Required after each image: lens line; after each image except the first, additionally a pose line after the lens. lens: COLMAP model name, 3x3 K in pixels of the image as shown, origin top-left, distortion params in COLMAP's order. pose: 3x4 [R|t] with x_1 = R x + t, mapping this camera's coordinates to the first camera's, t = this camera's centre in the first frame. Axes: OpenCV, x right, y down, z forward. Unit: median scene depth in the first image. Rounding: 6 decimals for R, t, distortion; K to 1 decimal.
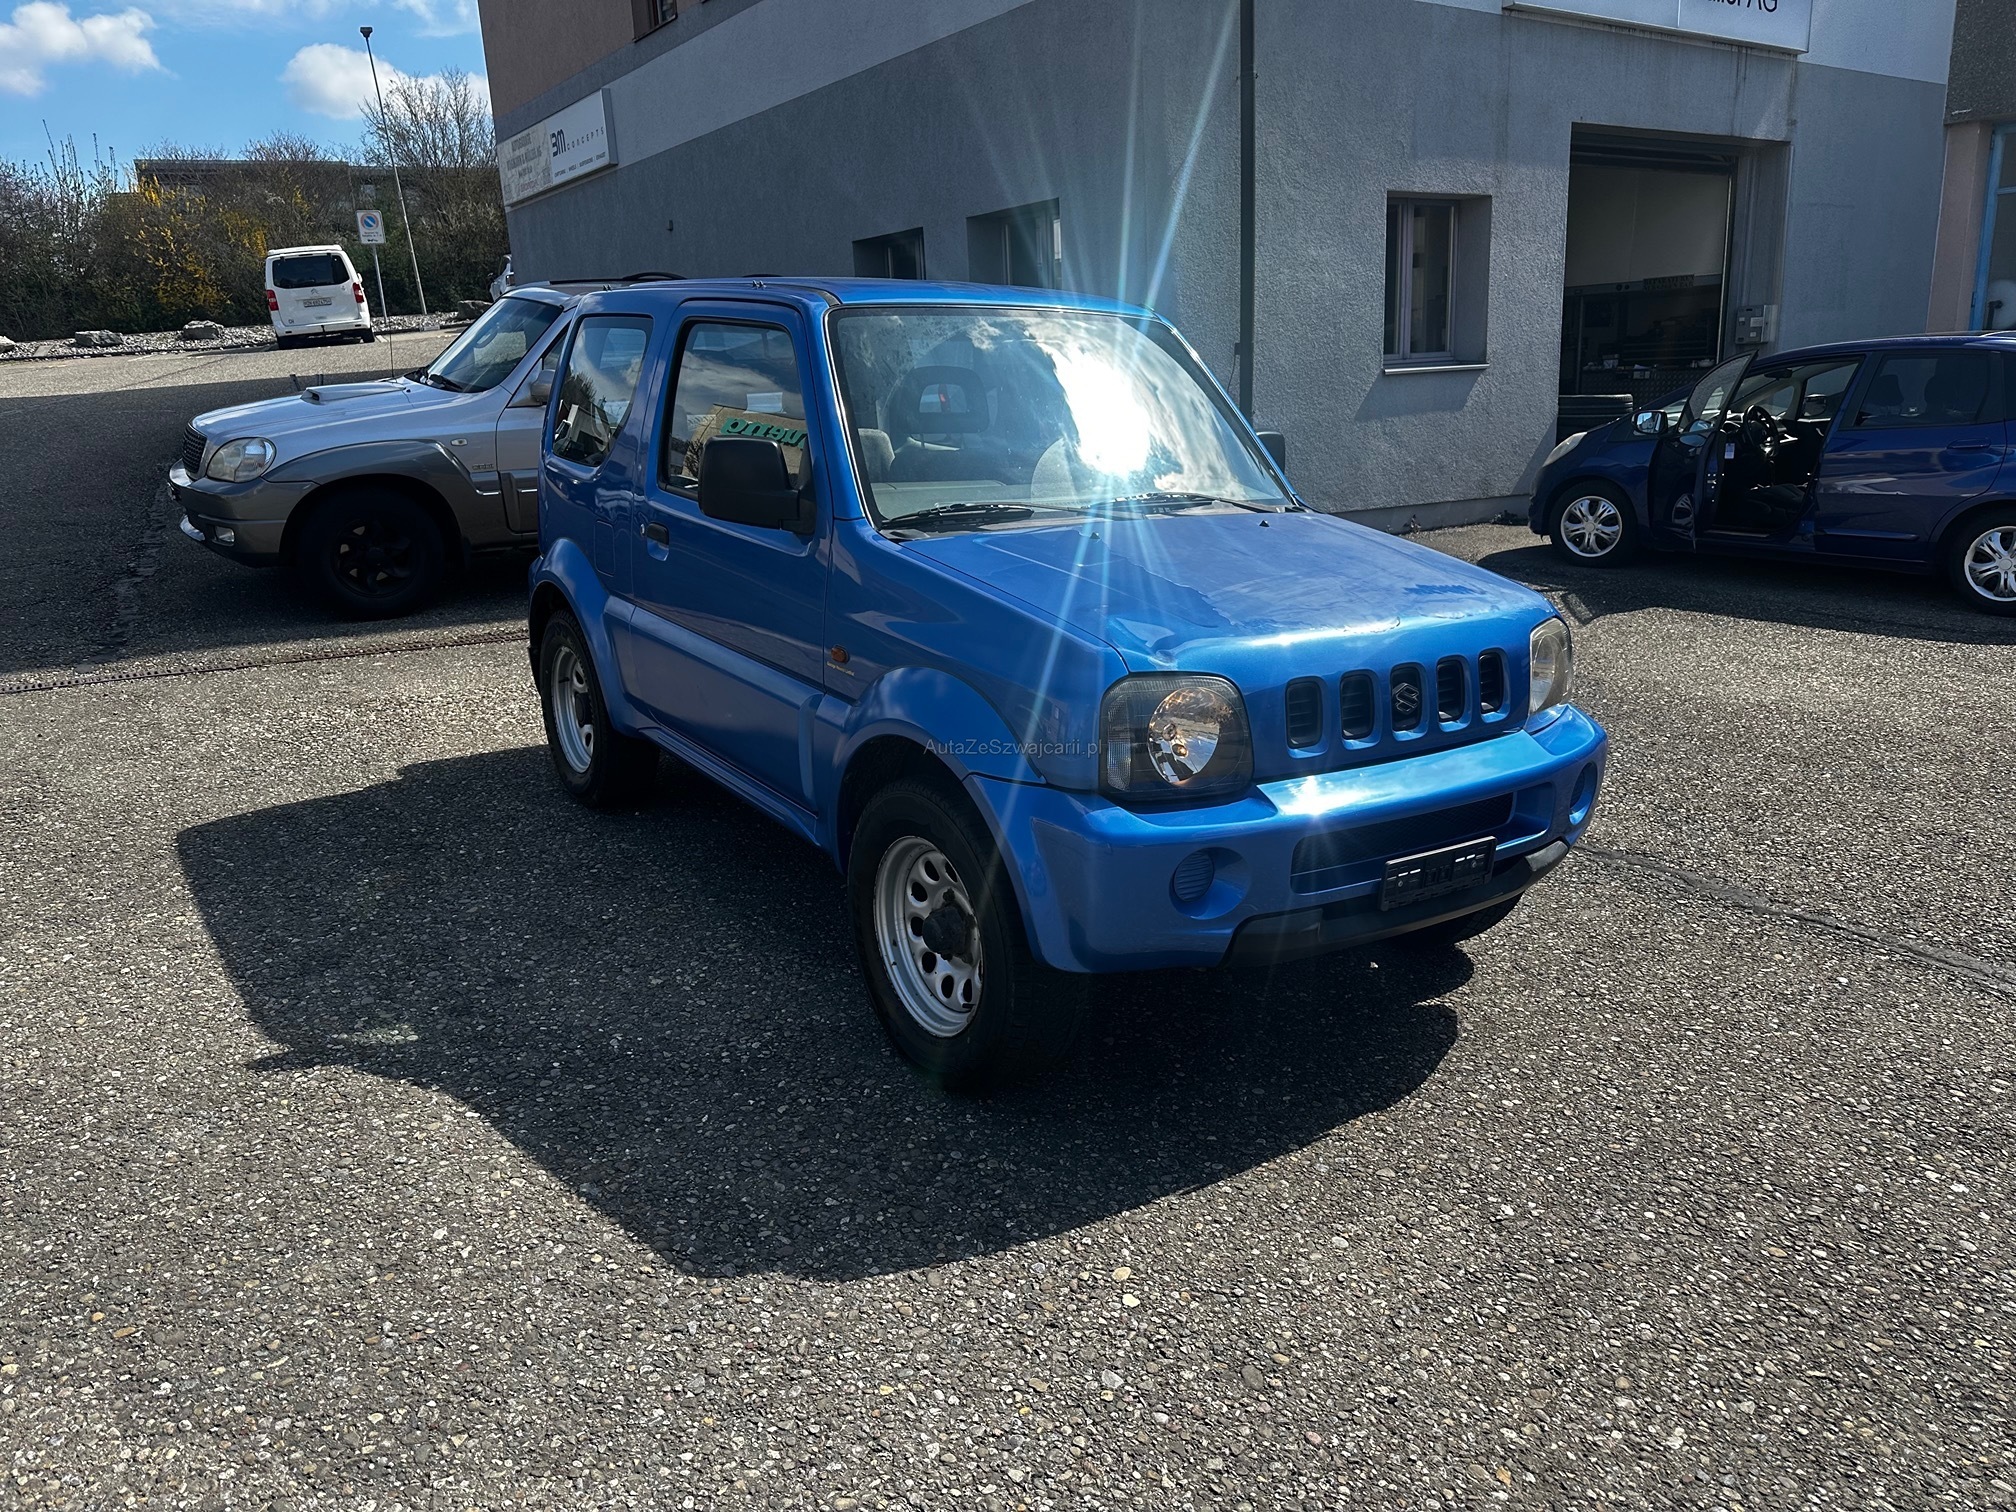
lens RADIAL K [[1419.8, 0, 1015.4], [0, 1419.8, 755.8], [0, 0, 1]] dist [0.043312, -0.055940]
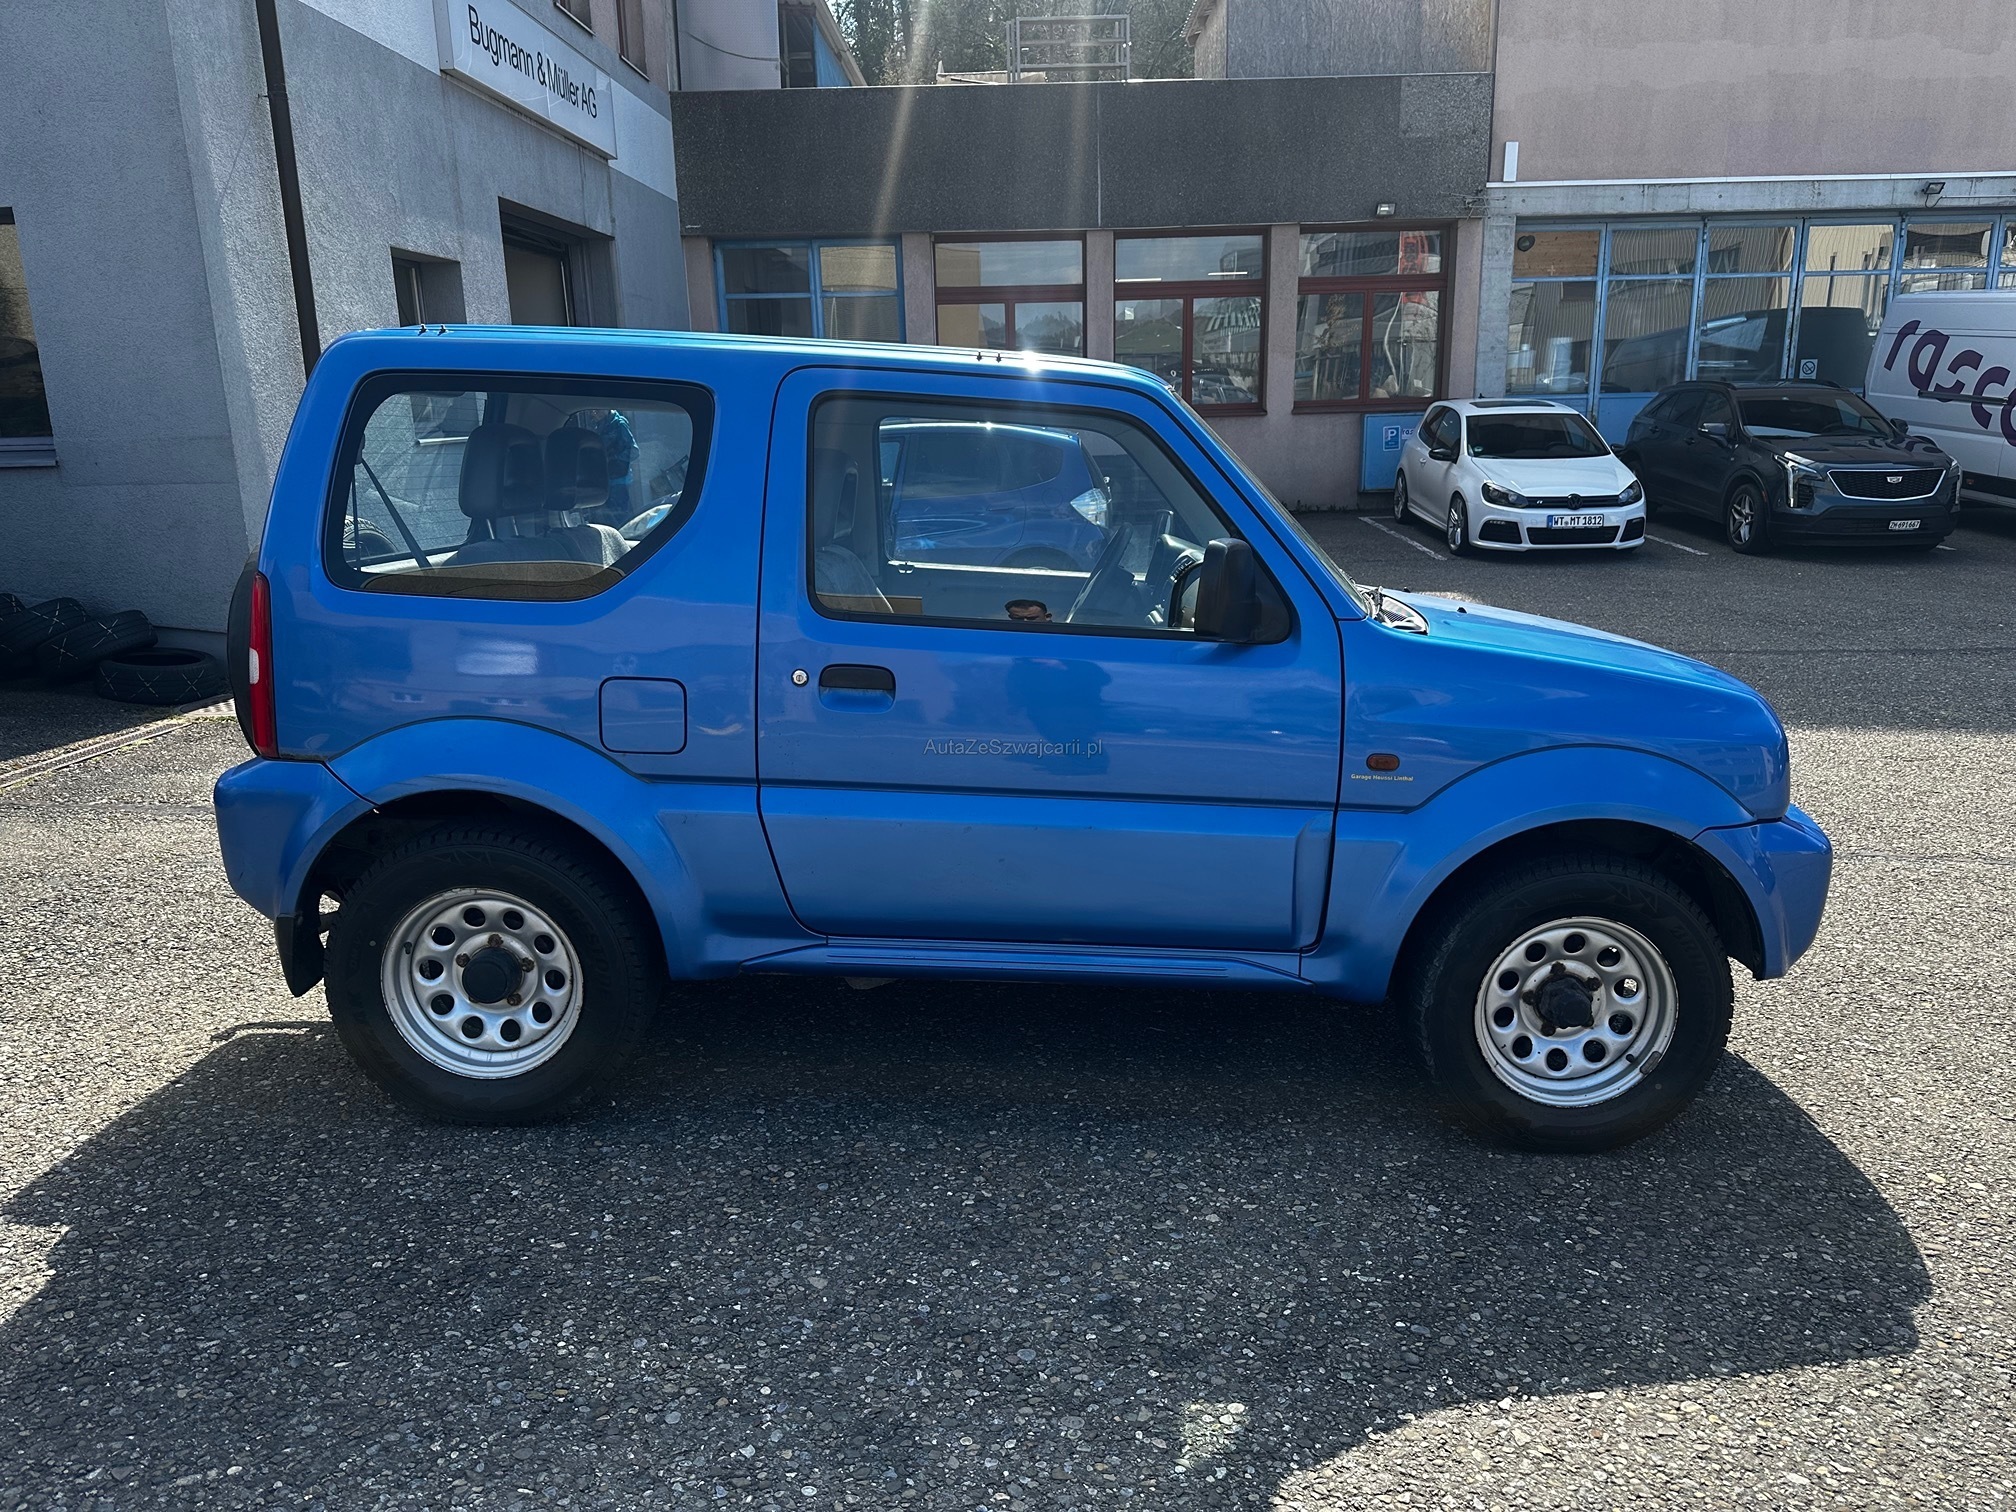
lens RADIAL K [[1419.8, 0, 1030.6], [0, 1419.8, 749.4], [0, 0, 1]] dist [0.043312, -0.055940]
pose [[0.574018, -0.168196, 0.801382, -0.806558], [0.206358, 0.976803, 0.057203, -0.145908], [-0.792414, 0.132536, 0.595411, 0.507115]]
